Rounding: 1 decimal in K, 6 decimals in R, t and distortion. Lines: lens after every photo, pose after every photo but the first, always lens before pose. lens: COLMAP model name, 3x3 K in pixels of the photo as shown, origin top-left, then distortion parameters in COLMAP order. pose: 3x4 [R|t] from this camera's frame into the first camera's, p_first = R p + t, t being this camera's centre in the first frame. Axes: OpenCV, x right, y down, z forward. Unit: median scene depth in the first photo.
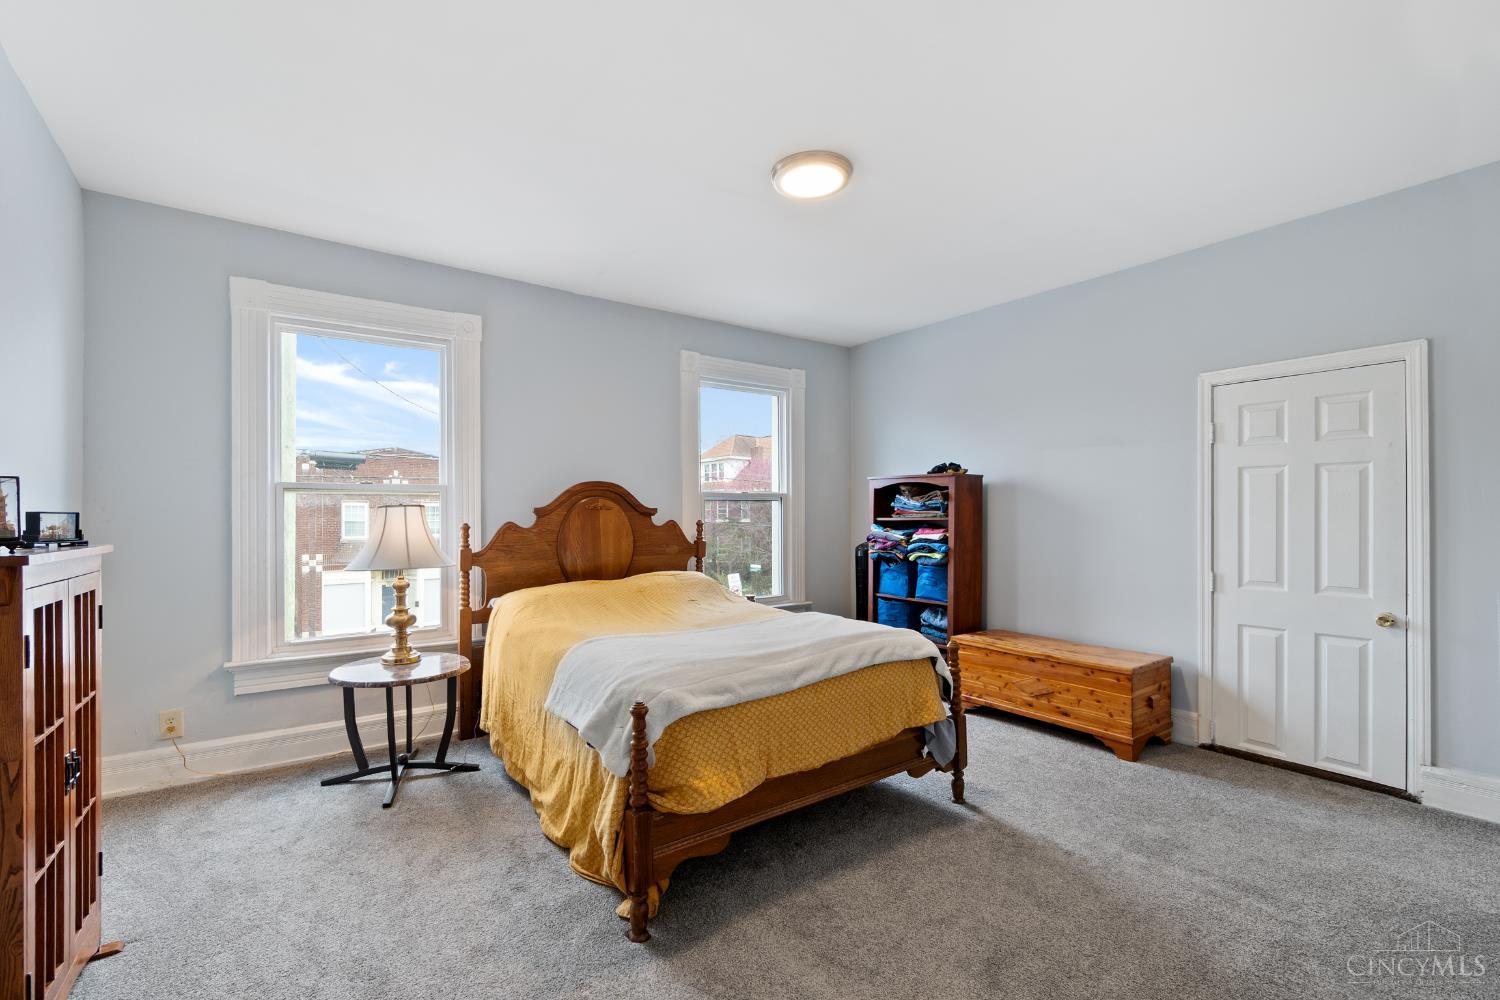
lens RADIAL K [[663.9, 0, 752.5], [0, 663.9, 514.9], [0, 0, 1]] dist [-0.001524, -0.000058]
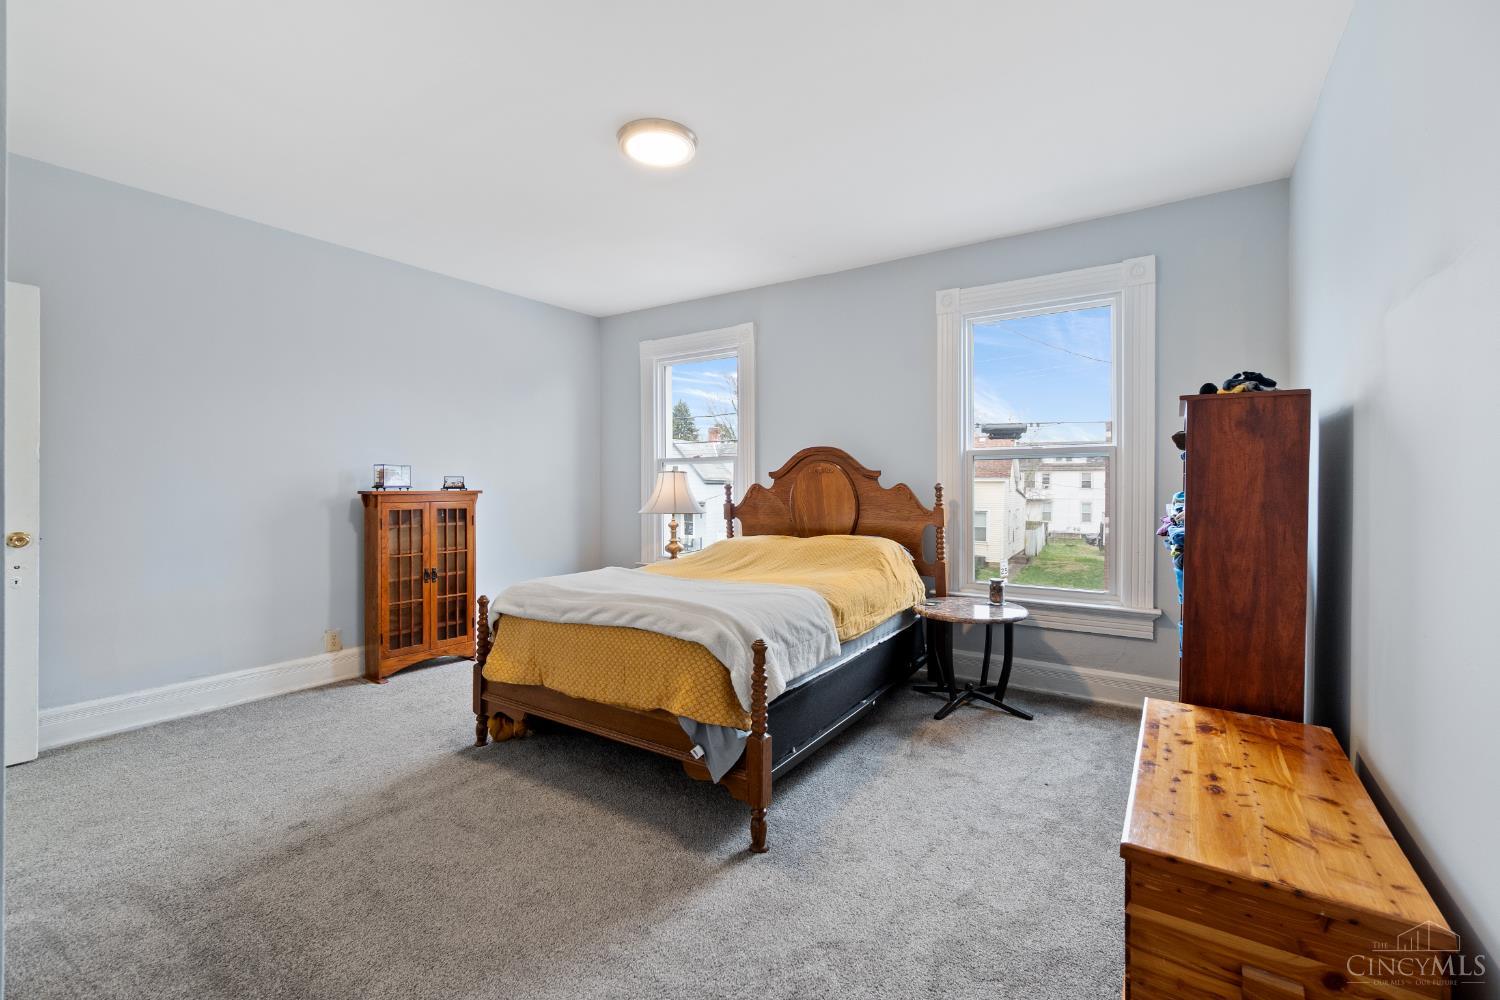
lens RADIAL K [[663.9, 0, 756.8], [0, 663.9, 488.9], [0, 0, 1]] dist [-0.001524, -0.000058]
pose [[0.318761, 0.016382, -0.947694, 0.722292], [0.003653, 0.999822, 0.018512, -0.001861], [0.947828, -0.009362, 0.318644, 0.531192]]
